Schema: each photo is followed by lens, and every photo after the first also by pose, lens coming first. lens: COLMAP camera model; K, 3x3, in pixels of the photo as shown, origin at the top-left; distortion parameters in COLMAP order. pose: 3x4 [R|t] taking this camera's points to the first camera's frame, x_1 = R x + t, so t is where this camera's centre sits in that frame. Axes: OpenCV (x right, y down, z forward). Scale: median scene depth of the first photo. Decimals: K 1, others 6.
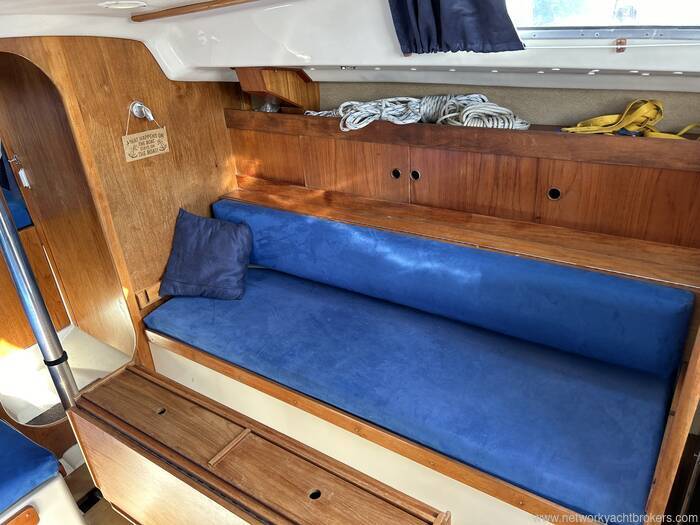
lens RADIAL K [[529.8, 0, 353.5], [0, 529.8, 263.2], [0, 0, 1]] dist [0.012171, -0.020818]
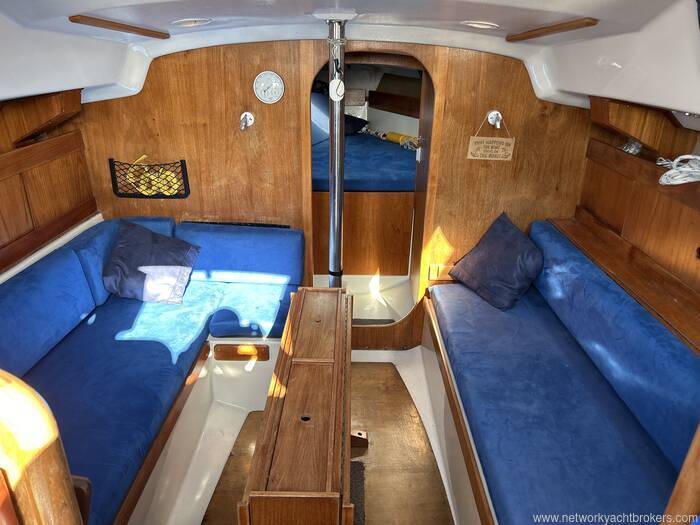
lens RADIAL K [[529.8, 0, 355.0], [0, 529.8, 265.9], [0, 0, 1]] dist [0.012171, -0.020818]
pose [[0.565936, 0.387832, -0.727532, 0.358182], [-0.418860, 0.895331, 0.151457, -0.050462], [0.710122, 0.219019, 0.669147, 0.095272]]
